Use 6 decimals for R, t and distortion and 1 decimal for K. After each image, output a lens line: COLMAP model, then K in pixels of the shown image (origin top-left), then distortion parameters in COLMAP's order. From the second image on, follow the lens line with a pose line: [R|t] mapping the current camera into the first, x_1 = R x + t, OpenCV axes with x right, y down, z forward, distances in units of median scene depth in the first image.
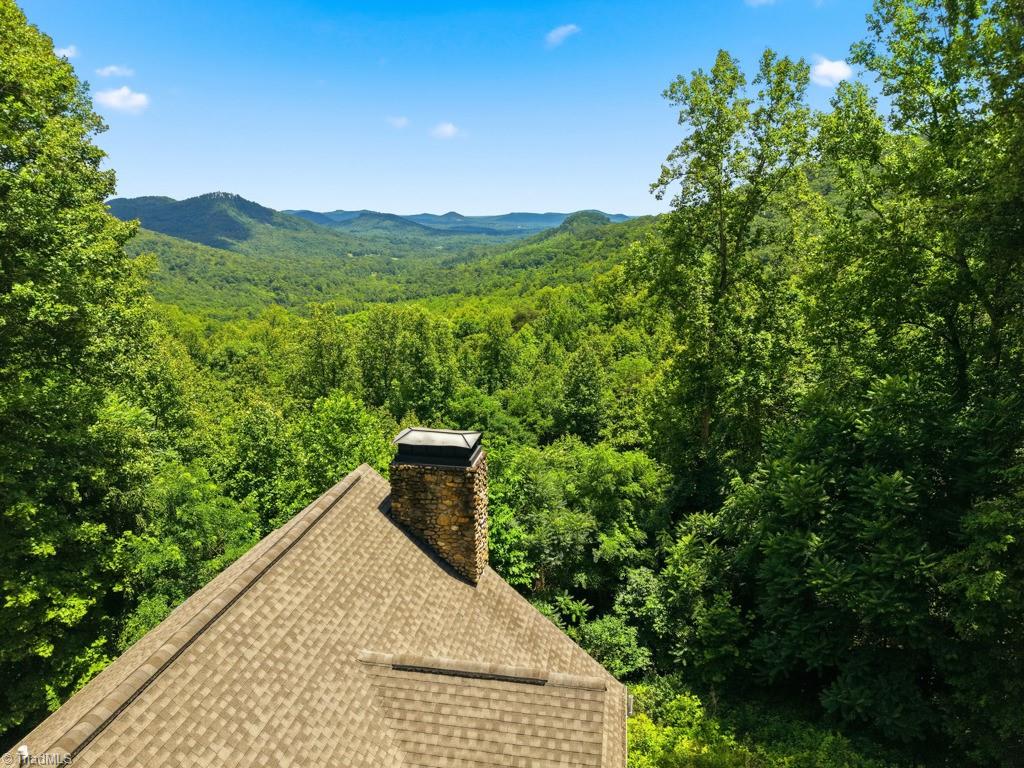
lens RADIAL K [[674.8, 0, 508.8], [0, 674.8, 384.4], [0, 0, 1]] dist [0.079120, -0.148537]
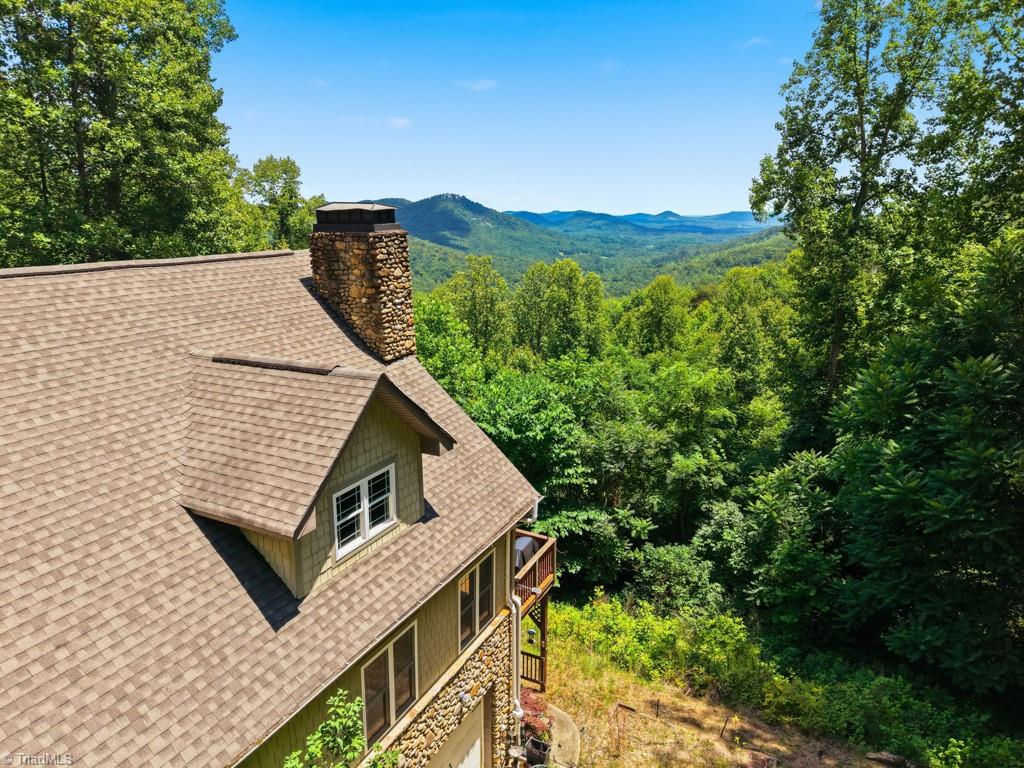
lens RADIAL K [[674.8, 0, 508.8], [0, 674.8, 384.4], [0, 0, 1]] dist [0.079120, -0.148537]
pose [[0.954255, 0.069448, -0.290817, 0.171092], [-0.069377, 0.997535, 0.010566, 0.126193], [0.290834, 0.010093, 0.956720, 0.045866]]
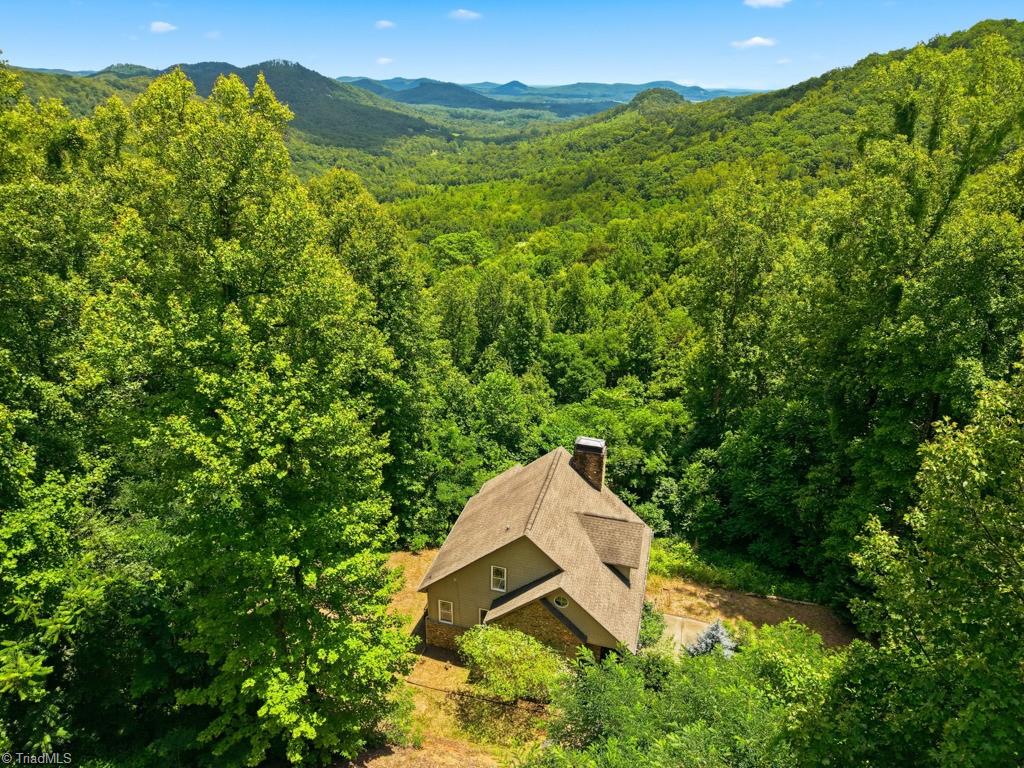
lens RADIAL K [[674.8, 0, 508.8], [0, 674.8, 384.4], [0, 0, 1]] dist [0.079120, -0.148537]
pose [[0.995970, 0.048332, -0.075544, -0.099966], [-0.034803, 0.984637, 0.171109, -0.260542], [0.082654, -0.167790, 0.982352, -0.736853]]
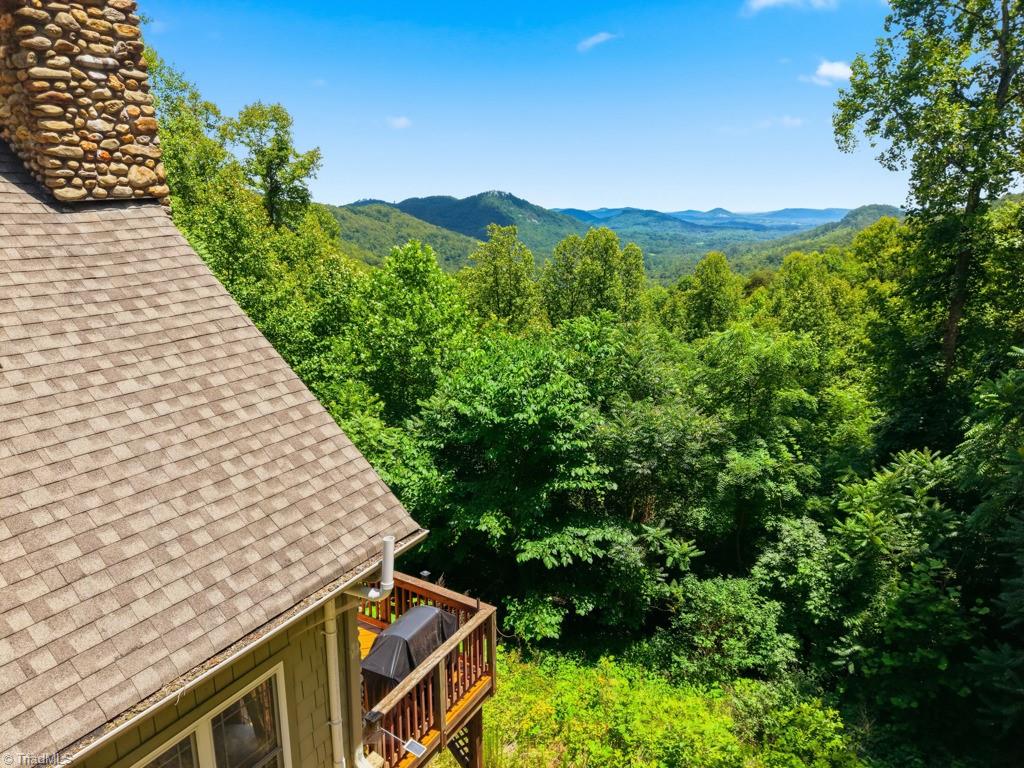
lens RADIAL K [[679.4, 0, 512.0], [0, 679.4, 384.0], [0, 0, 1]] dist [0.043911, -0.049278]
pose [[0.933930, 0.083857, -0.347481, 0.152942], [-0.082939, 0.996400, 0.017544, 0.155302], [0.347702, 0.012435, 0.937523, 0.290089]]
